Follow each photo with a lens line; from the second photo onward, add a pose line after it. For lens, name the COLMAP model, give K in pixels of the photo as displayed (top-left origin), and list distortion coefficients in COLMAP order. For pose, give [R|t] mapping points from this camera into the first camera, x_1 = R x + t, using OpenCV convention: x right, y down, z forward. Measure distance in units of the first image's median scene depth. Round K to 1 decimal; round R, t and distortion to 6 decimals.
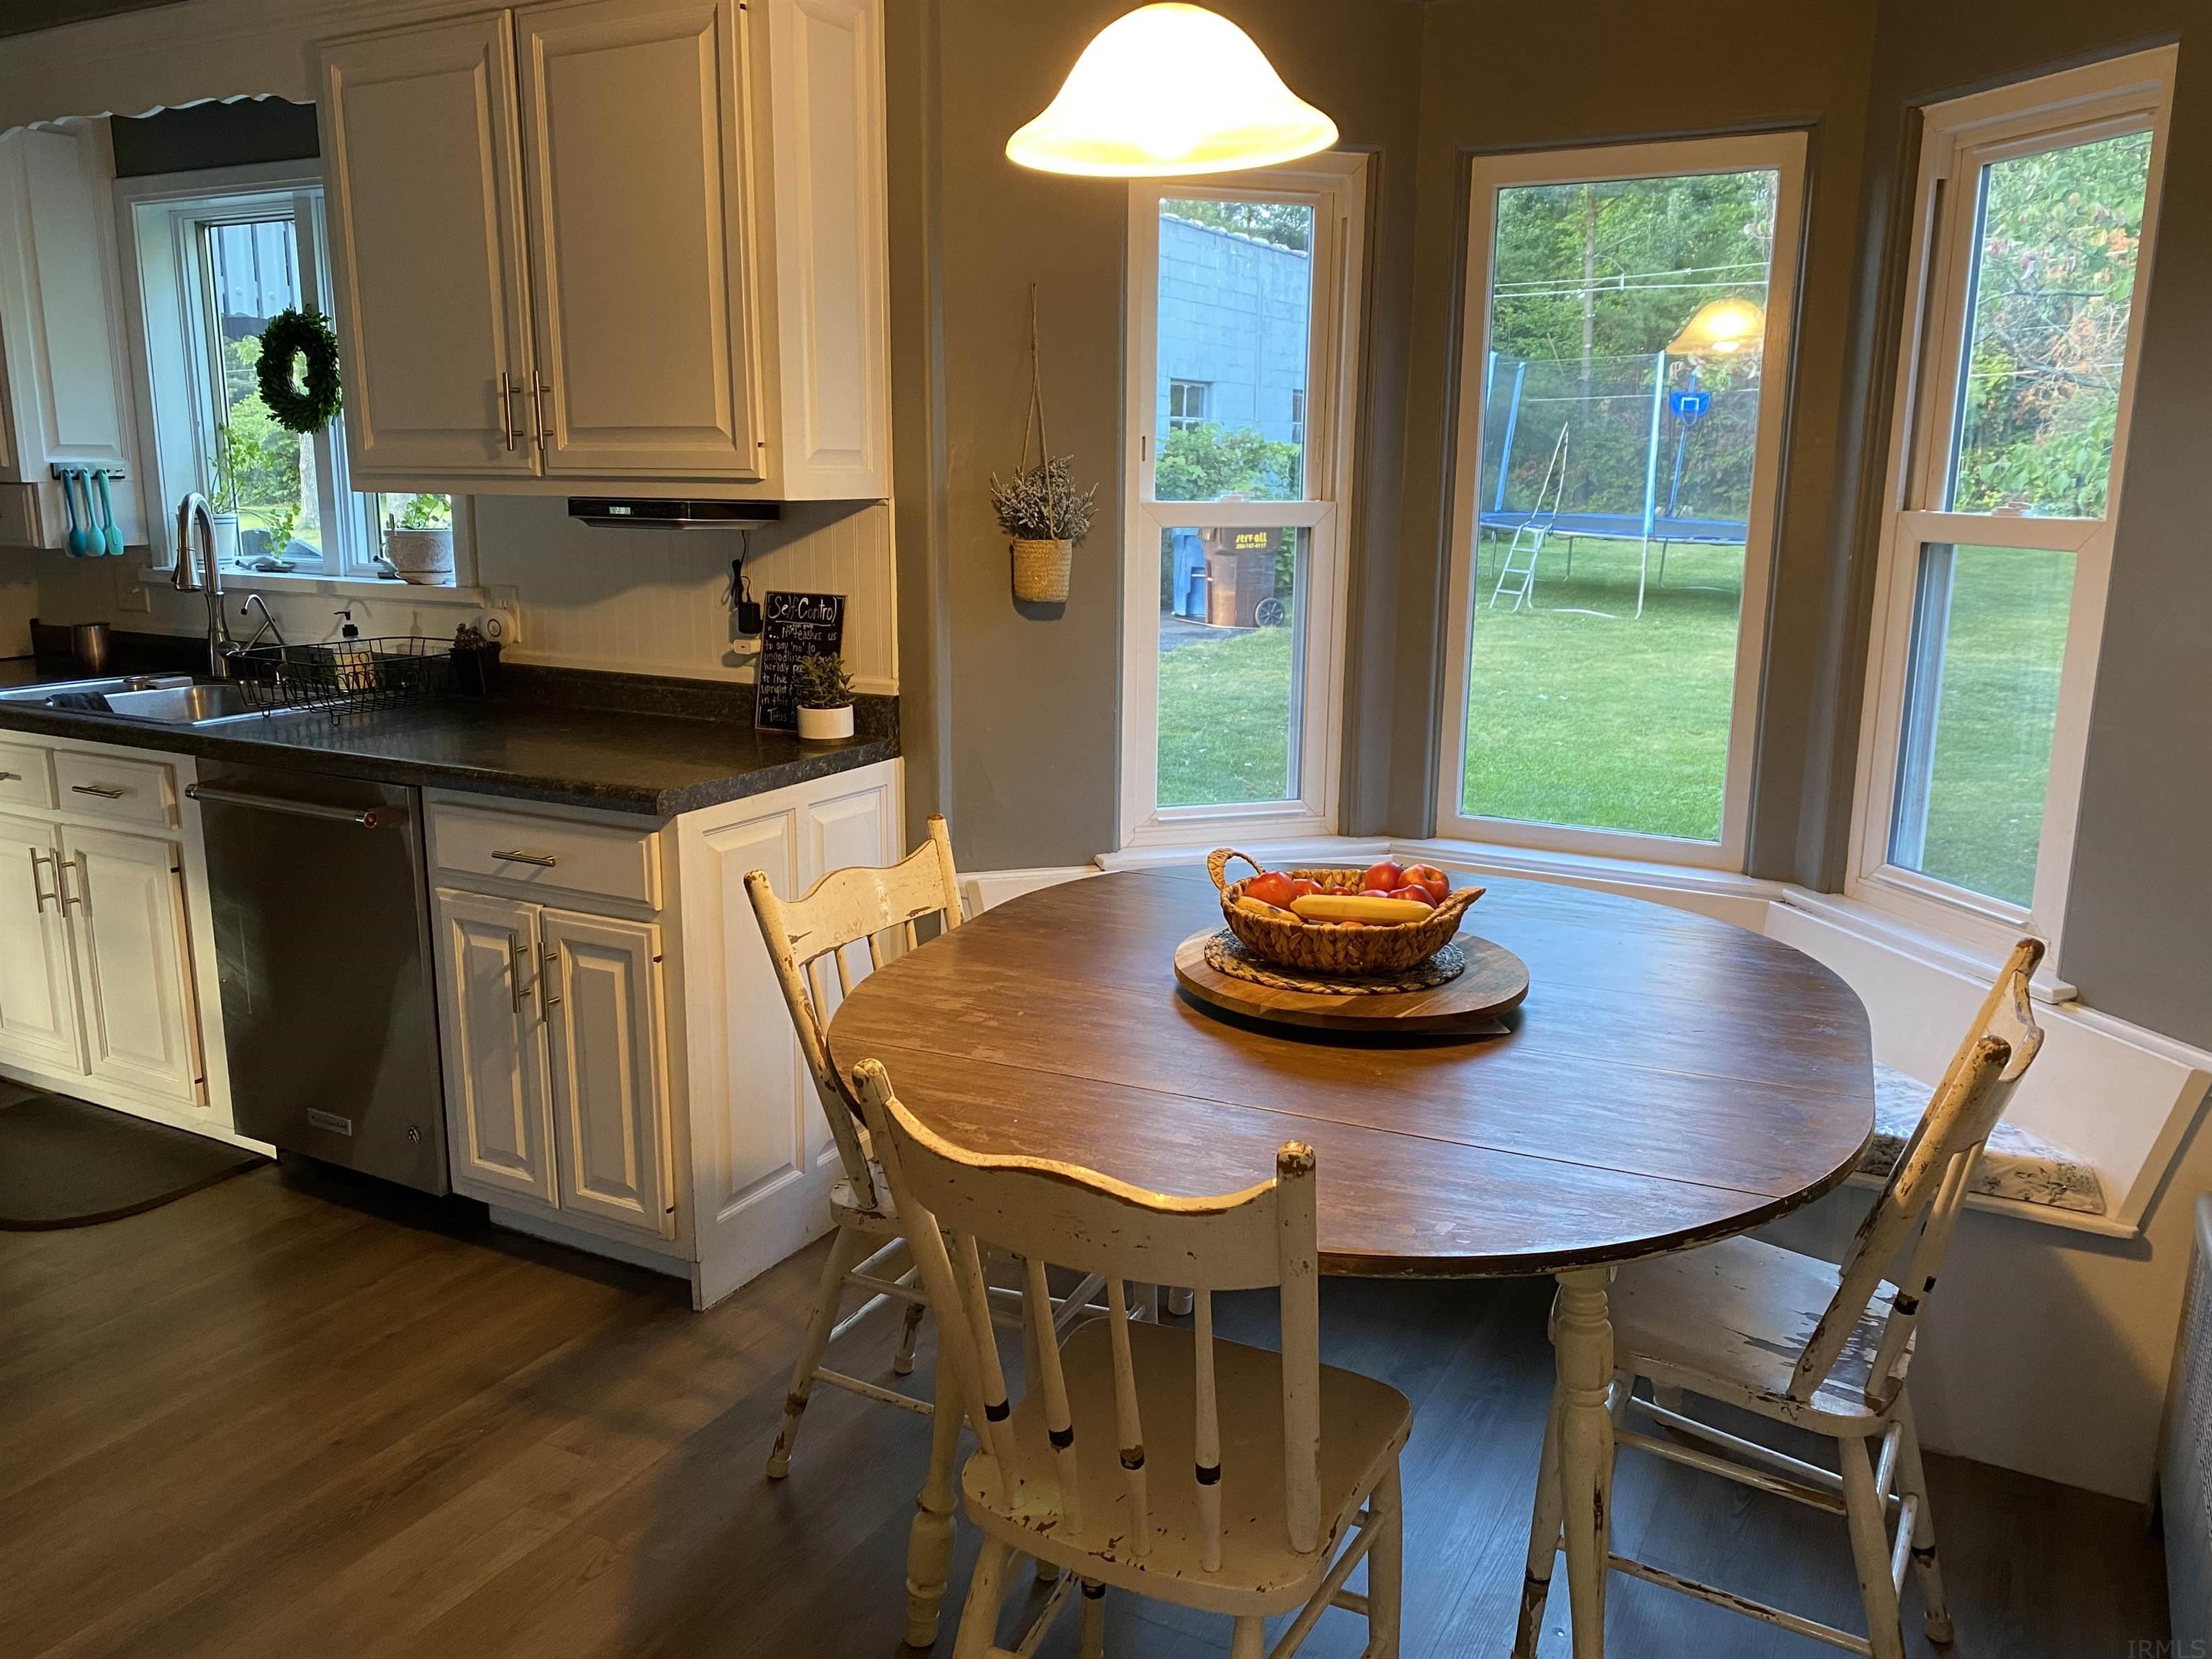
lens RADIAL K [[1684.9, 0, 1099.1], [0, 1684.9, 827.6], [0, 0, 1]] dist [0.016053, -0.003170]
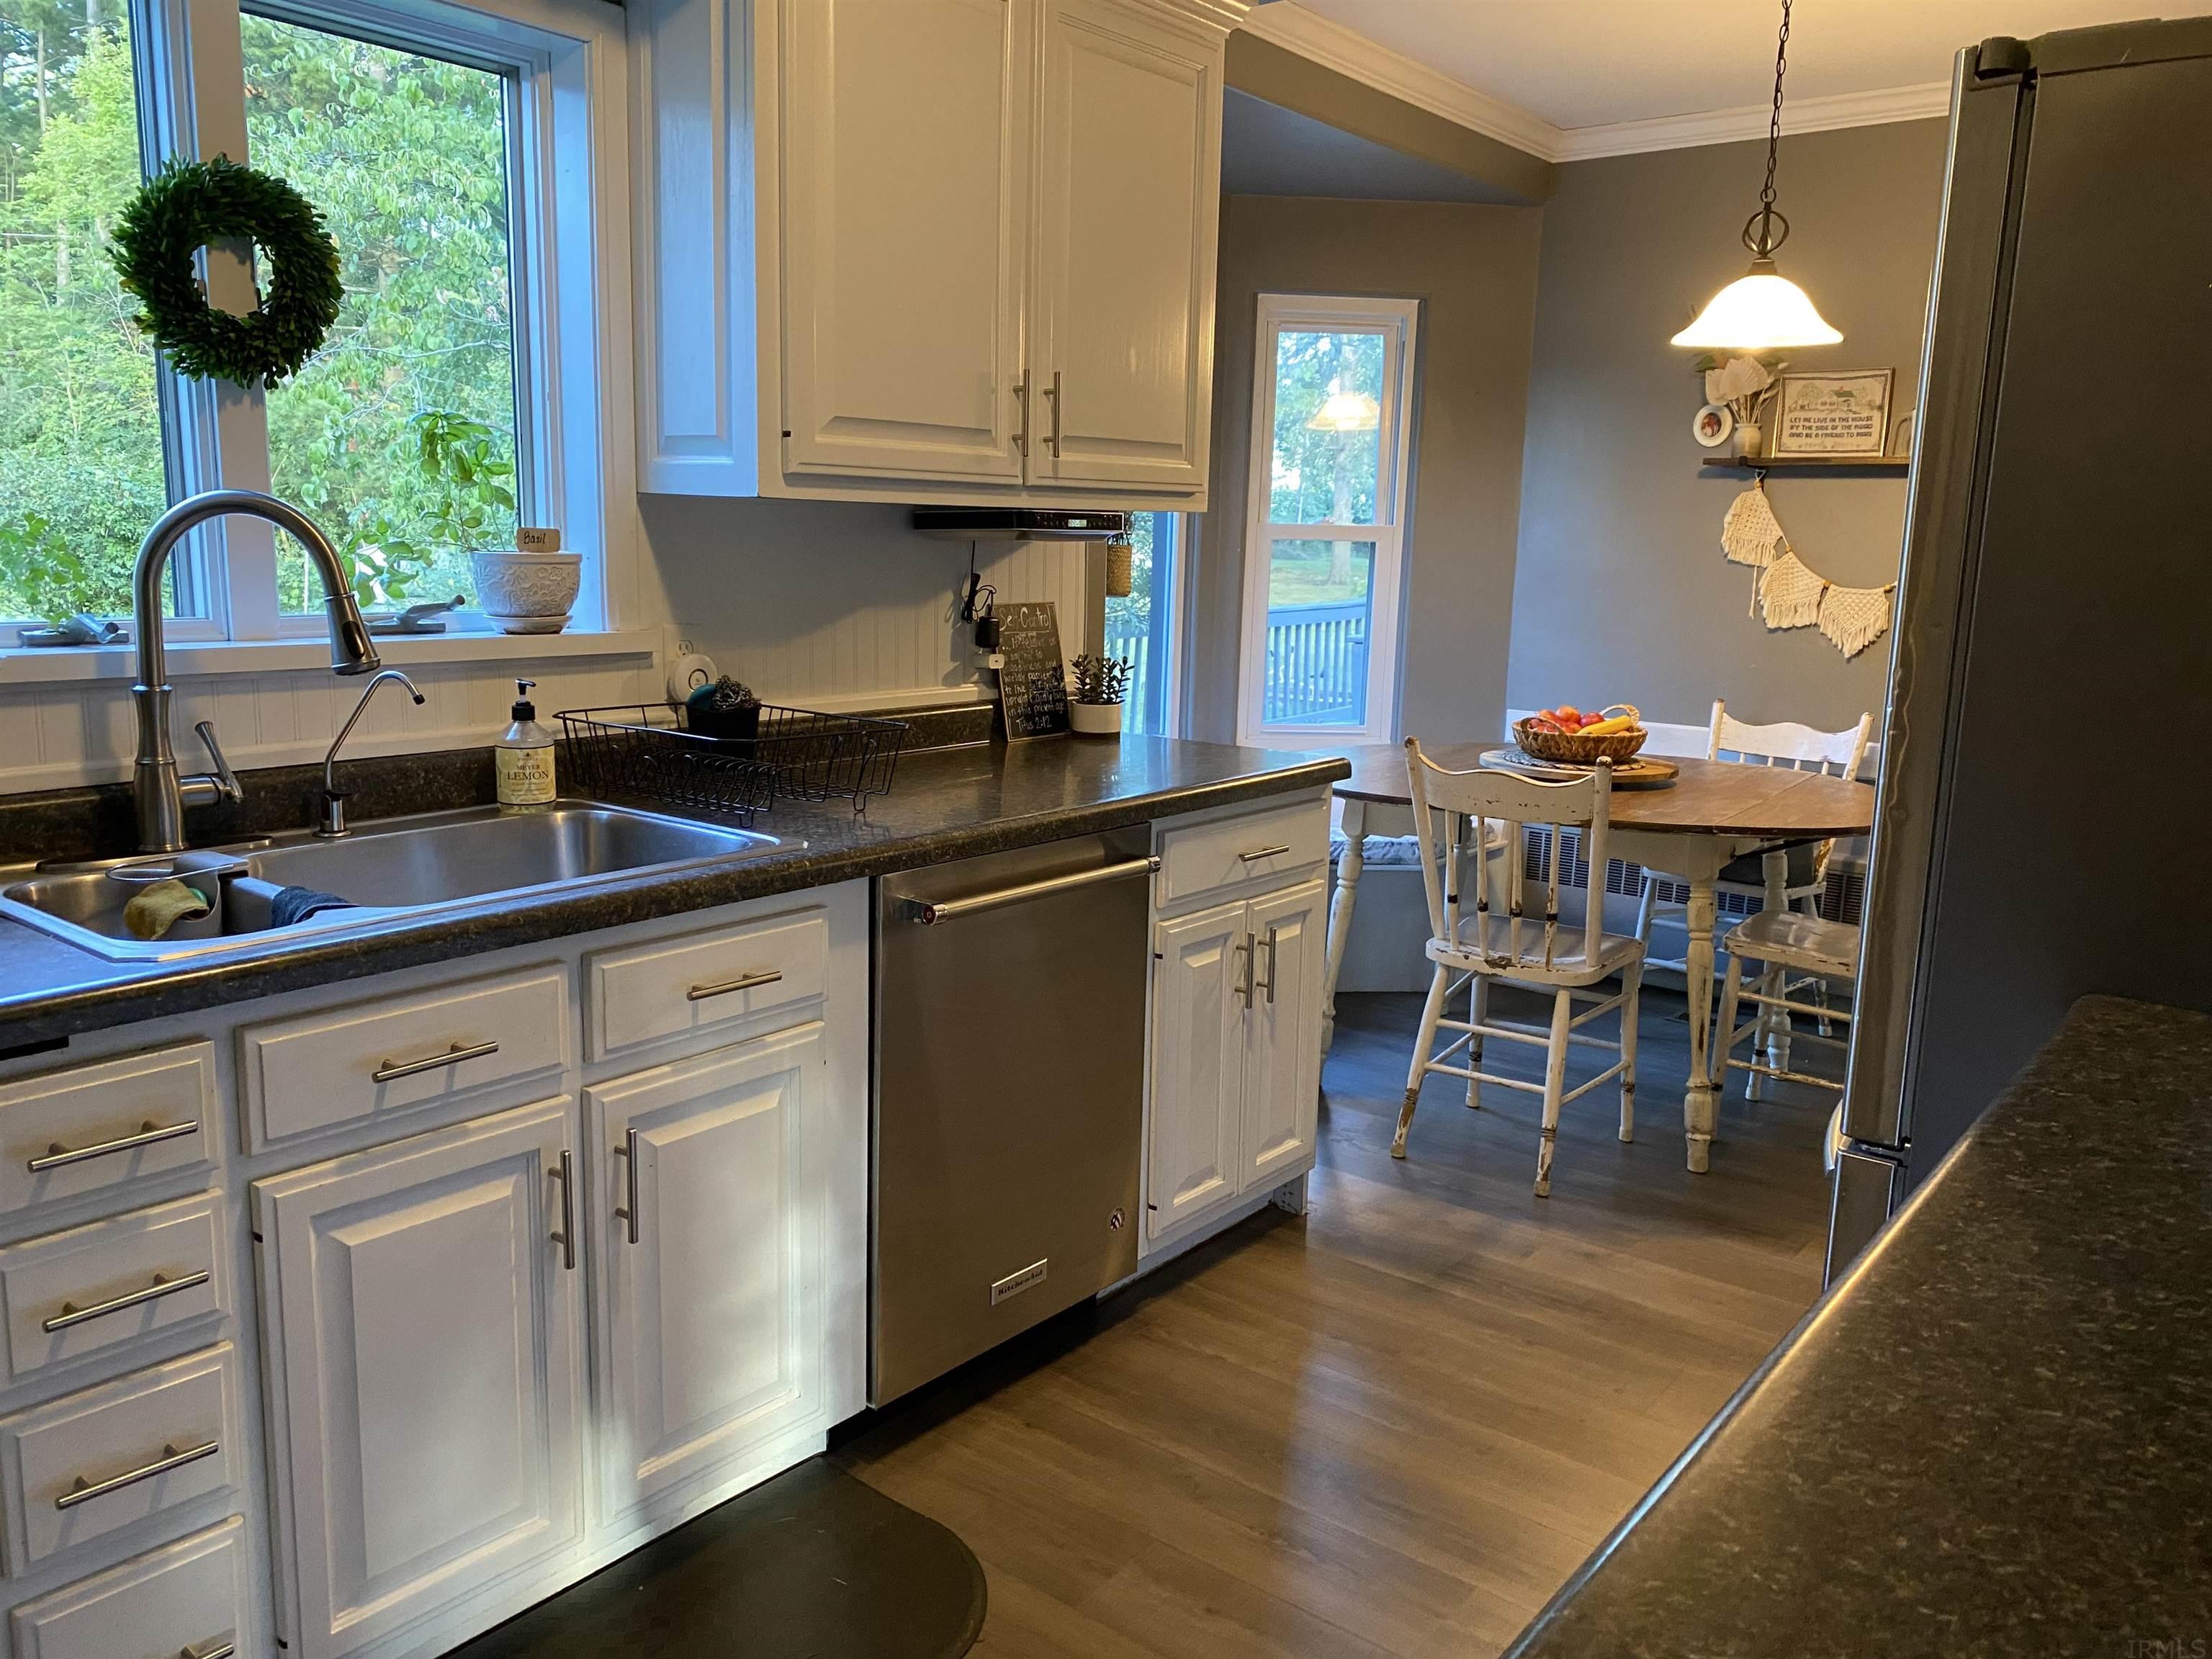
lens RADIAL K [[1684.9, 0, 1099.1], [0, 1684.9, 827.6], [0, 0, 1]] dist [0.016053, -0.003170]
pose [[0.183524, -0.174986, 0.967315, -1.189566], [0.190695, 0.971673, 0.139594, -0.141106], [-0.964342, 0.158843, 0.211694, 0.763568]]
